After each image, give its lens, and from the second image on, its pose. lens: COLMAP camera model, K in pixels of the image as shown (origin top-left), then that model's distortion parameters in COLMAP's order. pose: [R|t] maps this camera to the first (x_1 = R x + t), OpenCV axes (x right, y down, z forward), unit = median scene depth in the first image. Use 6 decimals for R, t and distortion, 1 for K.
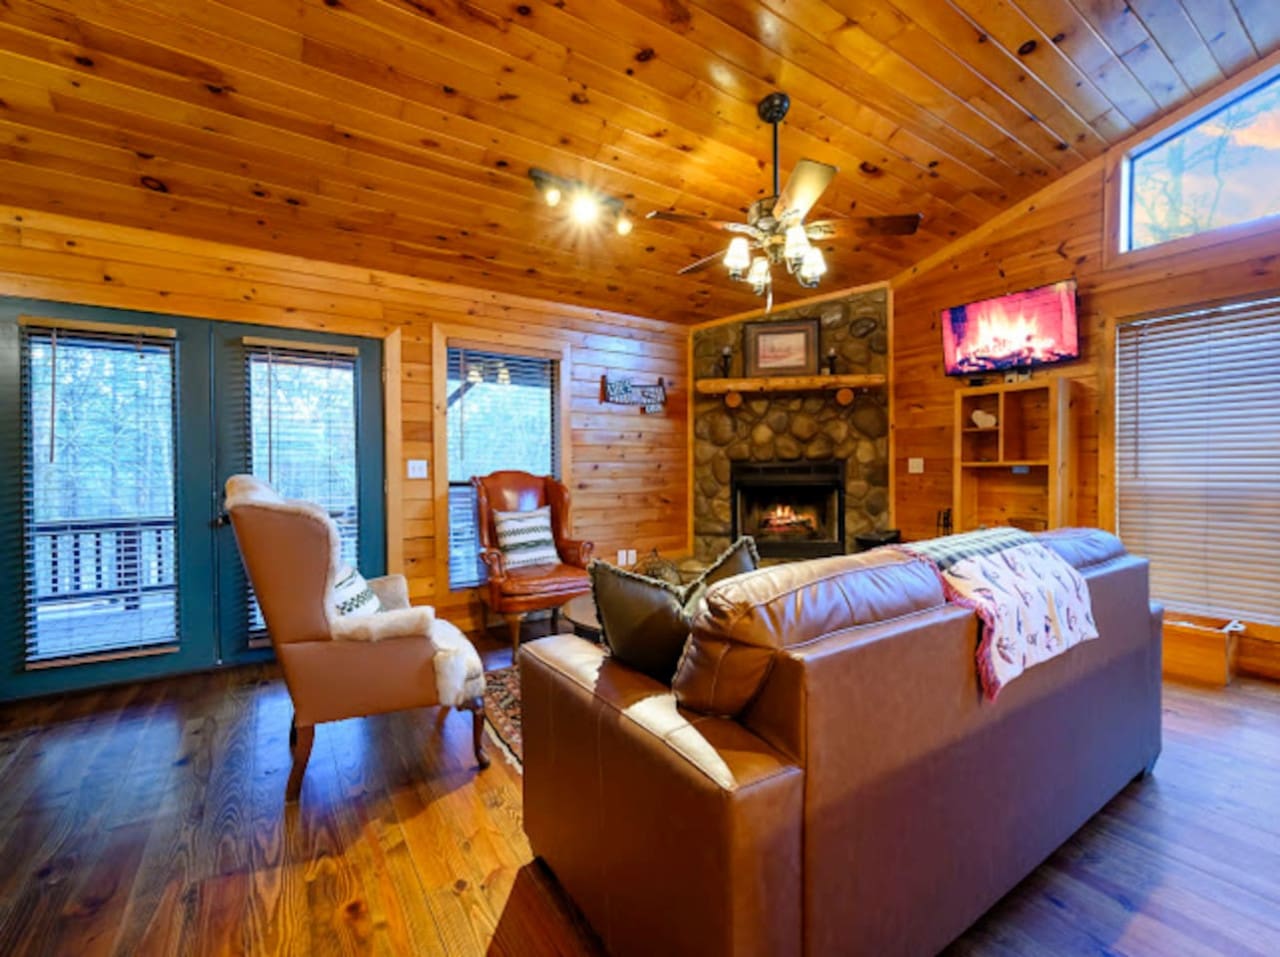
lens RADIAL K [[562.0, 0, 646.7], [0, 562.0, 476.5], [0, 0, 1]] dist [-0.002029, 0.001387]
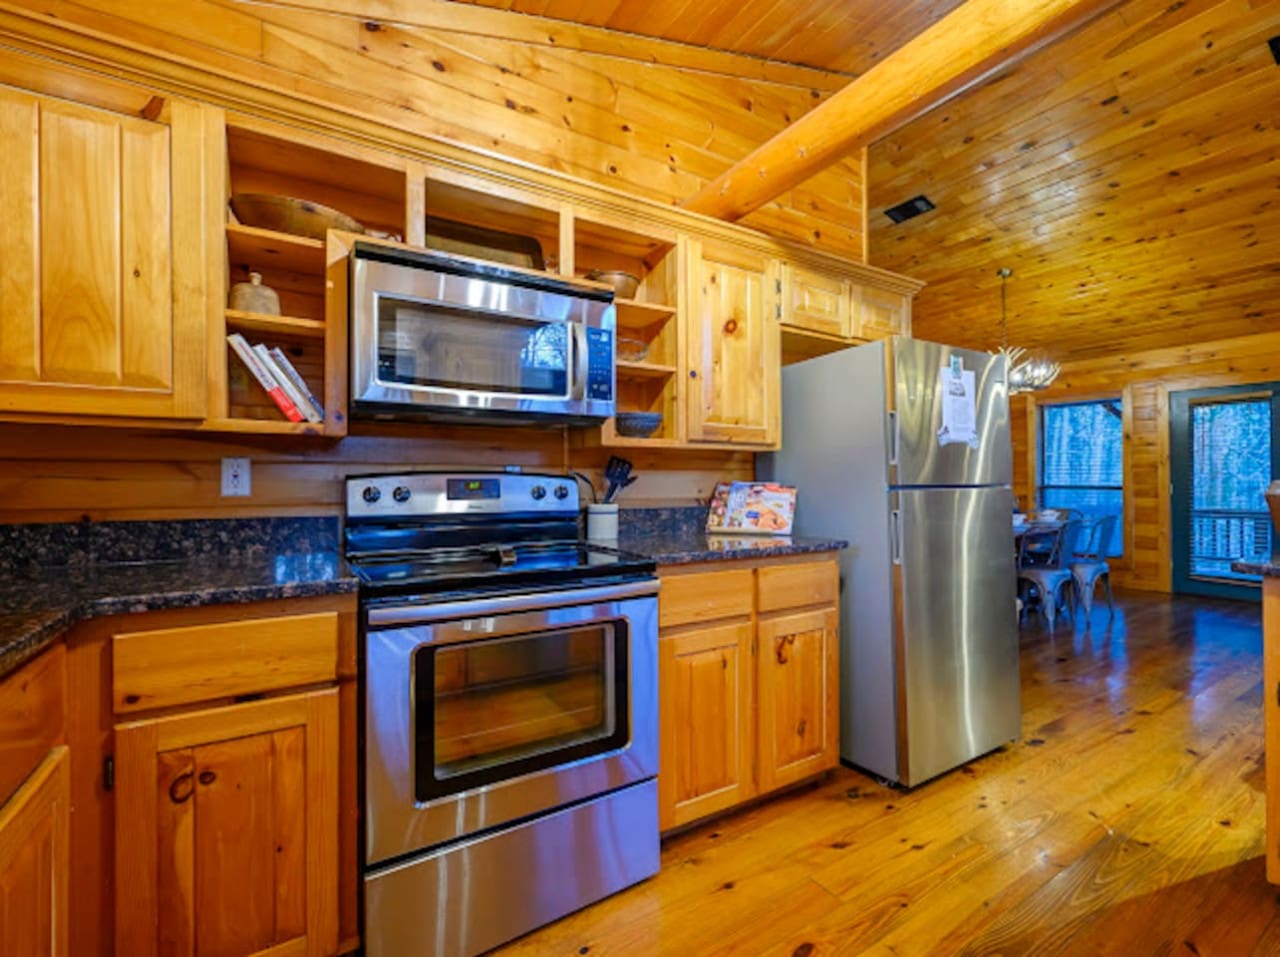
lens RADIAL K [[580.9, 0, 669.0], [0, 580.9, 476.0], [0, 0, 1]] dist [0.004105, -0.000946]
pose [[-0.018586, 0.001315, -0.999826, 0.699791], [-0.005313, 0.999985, 0.001414, -0.003503], [0.999813, 0.005338, -0.018579, -0.565572]]
